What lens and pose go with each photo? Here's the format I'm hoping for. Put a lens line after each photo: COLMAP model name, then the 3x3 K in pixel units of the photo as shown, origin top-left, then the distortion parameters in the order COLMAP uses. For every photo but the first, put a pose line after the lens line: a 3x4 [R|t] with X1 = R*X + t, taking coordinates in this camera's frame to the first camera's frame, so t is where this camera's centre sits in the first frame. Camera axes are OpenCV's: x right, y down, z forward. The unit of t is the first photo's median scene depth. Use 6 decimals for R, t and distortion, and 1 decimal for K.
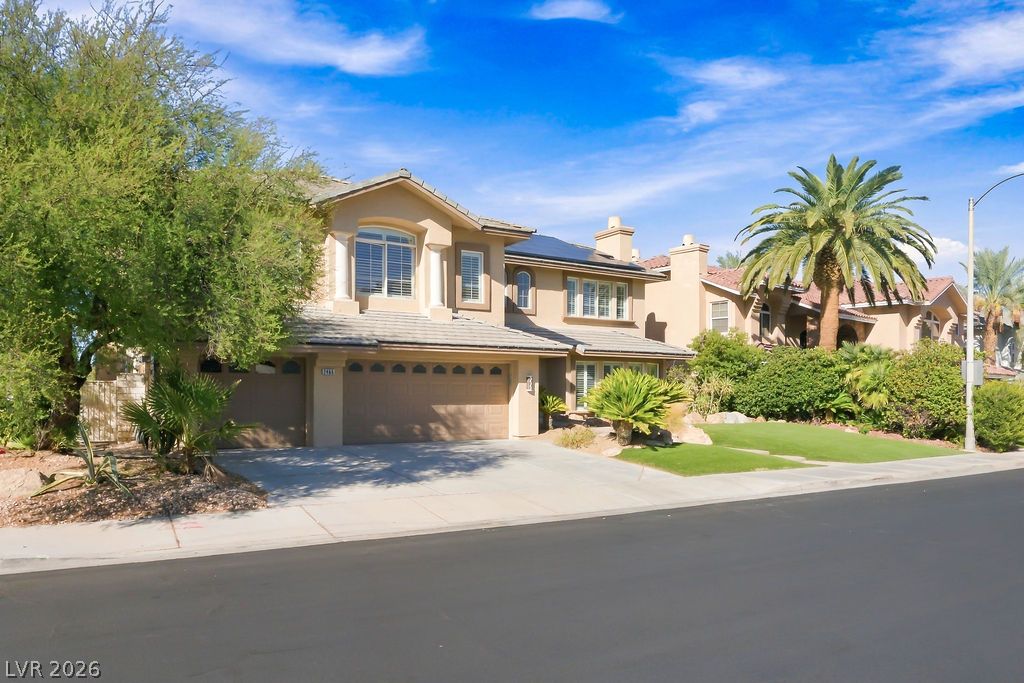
lens RADIAL K [[724.0, 0, 511.5], [0, 724.0, 395.6], [0, 0, 1]] dist [0.004072, -0.000314]
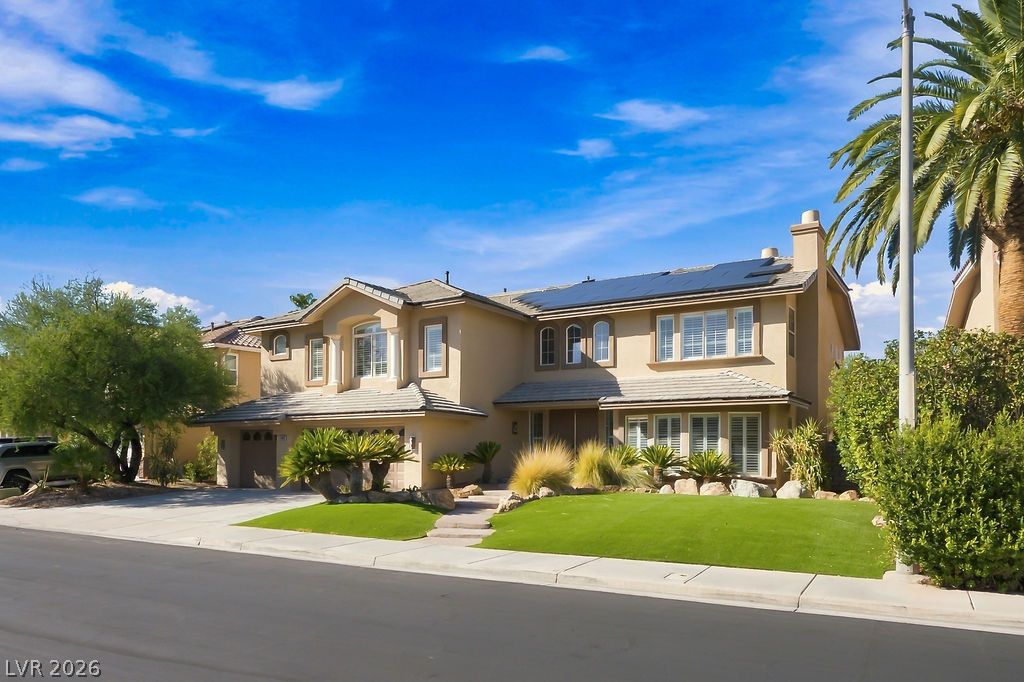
lens RADIAL K [[717.3, 0, 512.1], [0, 717.3, 453.1], [0, 0, 1]] dist [-0.006689, -0.000910]
pose [[0.436666, -0.004047, -0.899615, 0.802631], [-0.004990, 0.999964, -0.006921, 0.003449], [0.899610, 0.007511, 0.436630, 0.509865]]
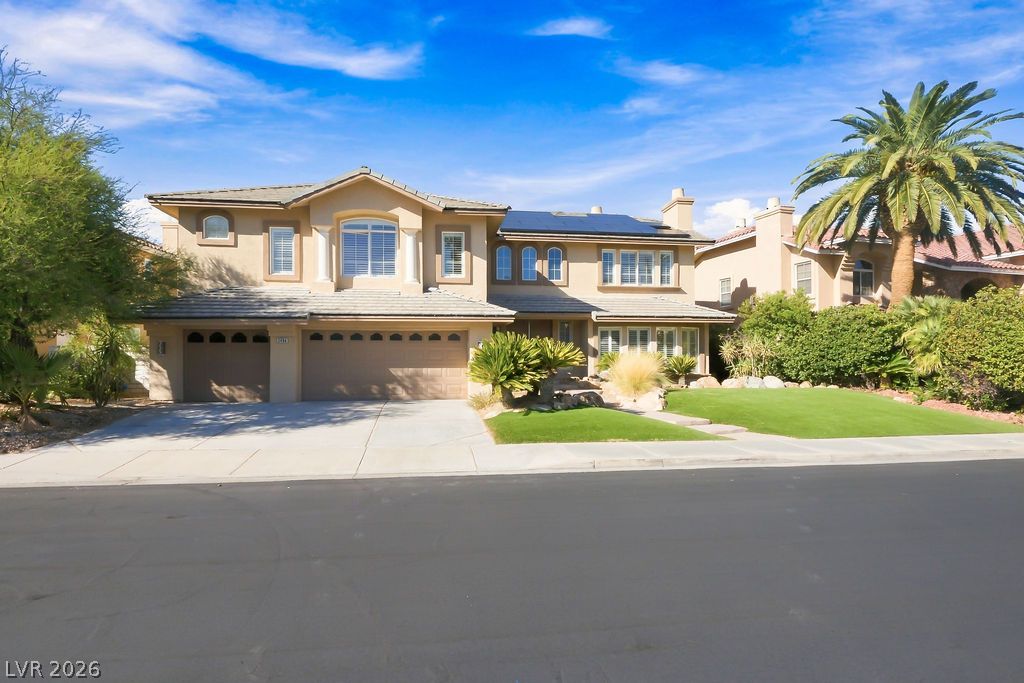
lens RADIAL K [[568.6, 0, 512.4], [0, 568.6, 358.5], [0, 0, 1]] dist [0.000978, 0.000813]
pose [[0.911480, -0.005074, -0.411313, 0.318967], [0.003352, 0.999982, -0.004908, 0.002159], [0.411331, 0.003095, 0.911481, 0.187088]]
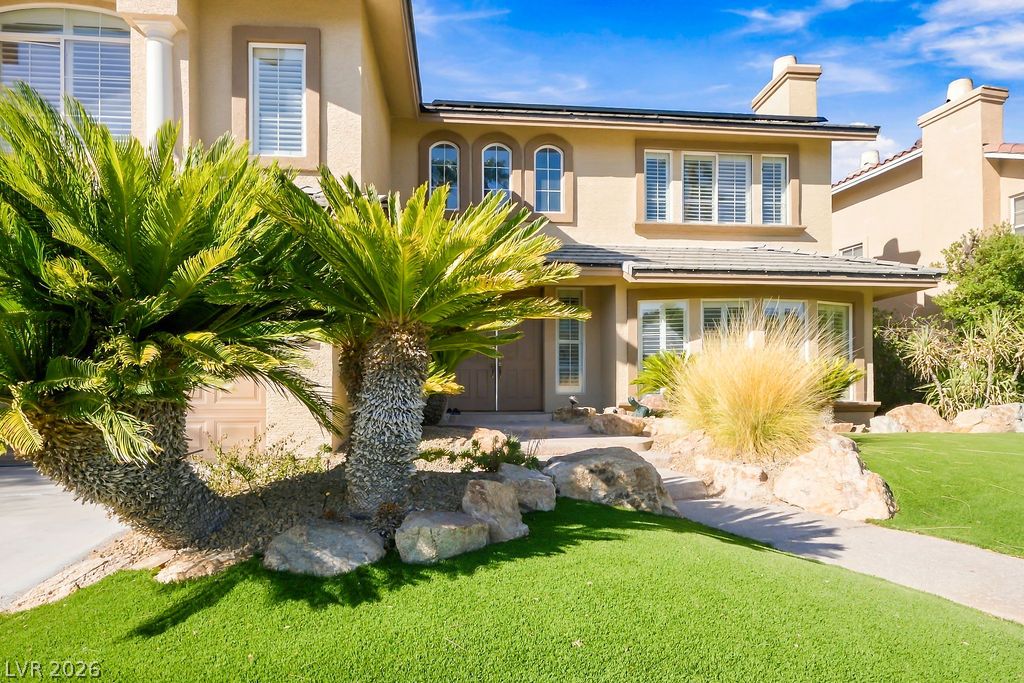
lens RADIAL K [[617.1, 0, 511.7], [0, 617.1, 385.7], [0, 0, 1]] dist [0.006402, 0.000844]
pose [[0.892012, -0.011539, -0.451865, 0.203774], [0.002428, 0.999782, -0.020739, 0.019775], [0.452006, 0.017402, 0.891845, 0.585824]]
